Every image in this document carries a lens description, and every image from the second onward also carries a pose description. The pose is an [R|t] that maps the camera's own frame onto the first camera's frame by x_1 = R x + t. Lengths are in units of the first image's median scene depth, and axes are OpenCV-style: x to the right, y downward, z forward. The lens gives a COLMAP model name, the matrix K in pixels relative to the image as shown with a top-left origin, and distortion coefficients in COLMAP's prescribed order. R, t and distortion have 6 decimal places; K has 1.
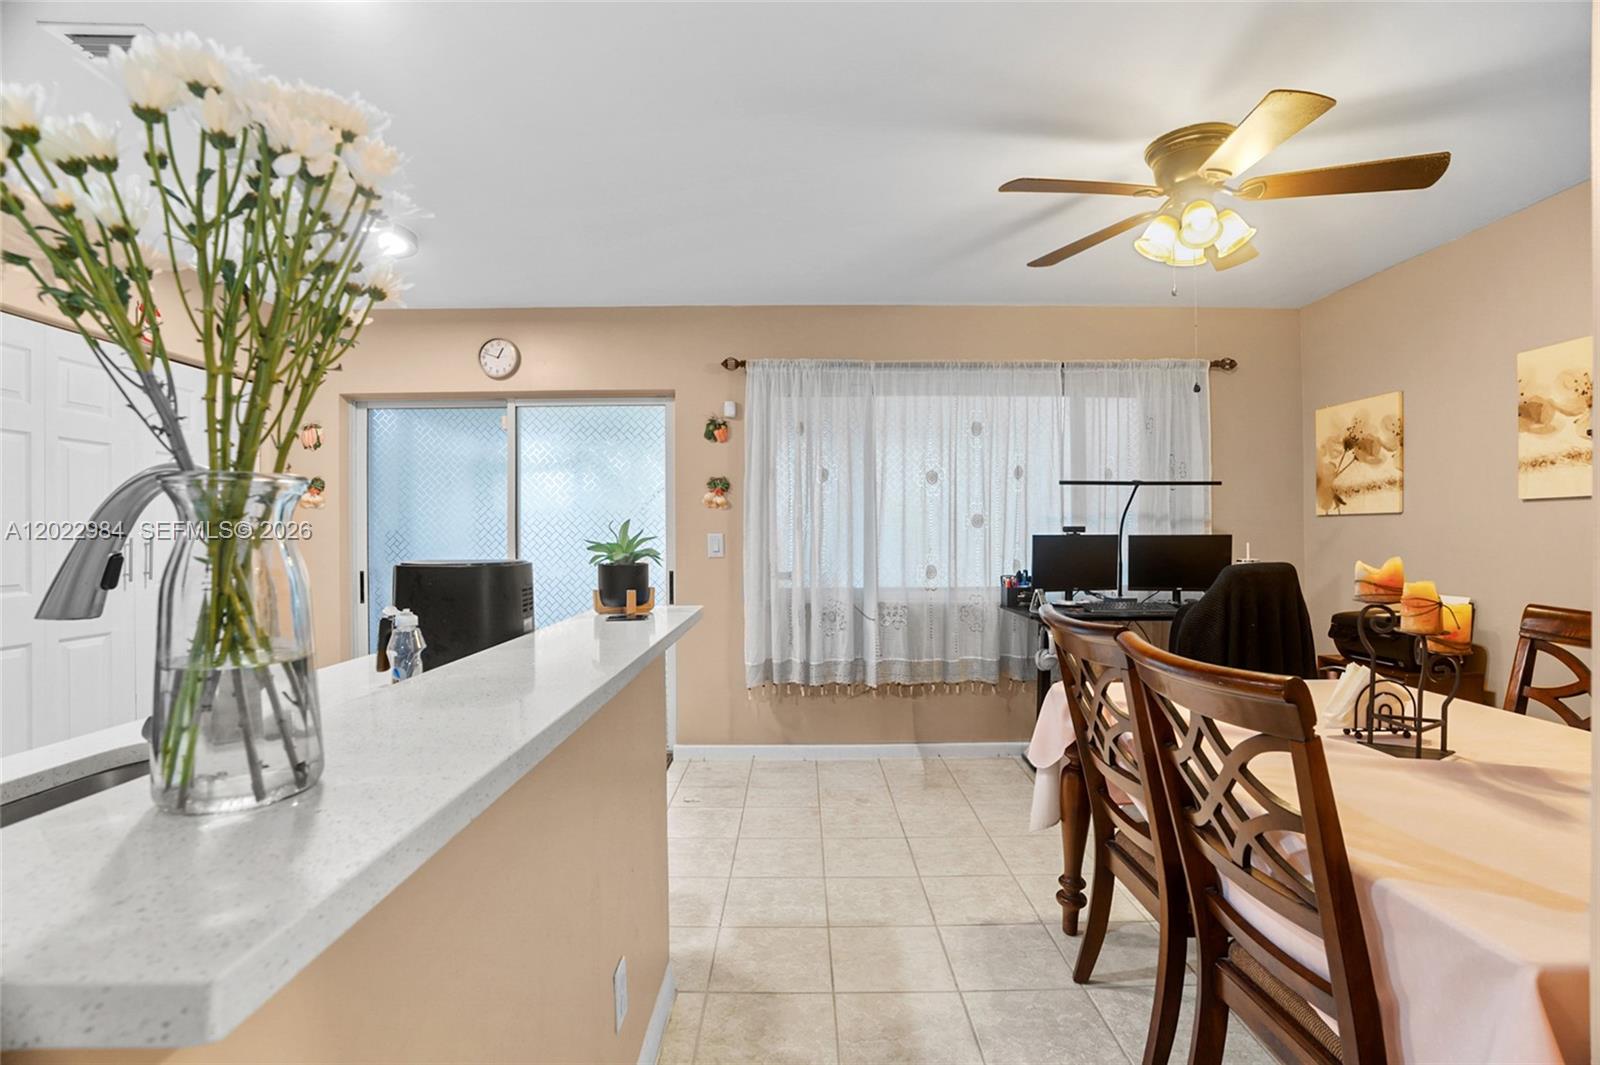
lens RADIAL K [[739.1, 0, 803.1], [0, 739.1, 526.2], [0, 0, 1]] dist [-0.067302, 0.025263]
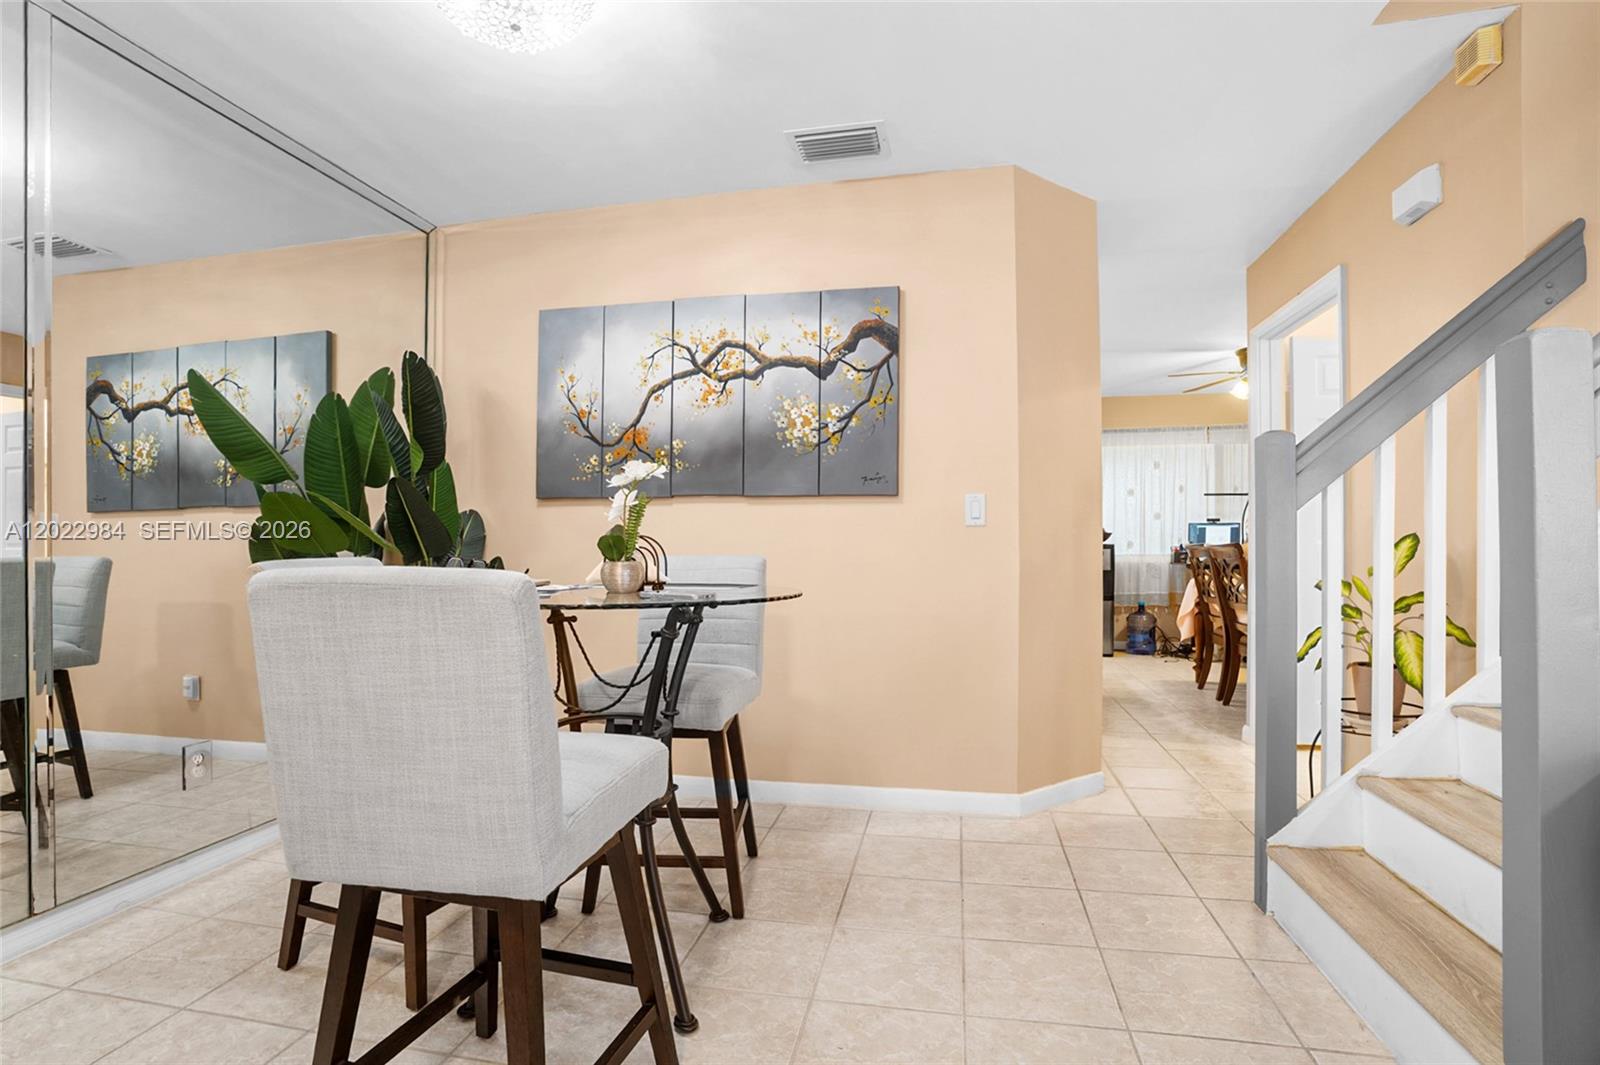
lens RADIAL K [[757.4, 0, 799.1], [0, 757.4, 562.9], [0, 0, 1]] dist [-0.070937, 0.026643]
pose [[0.977728, -0.002543, -0.209858, -0.239763], [0.009430, 0.999449, 0.031825, 0.040933], [0.209662, -0.033095, 0.977214, -0.982351]]
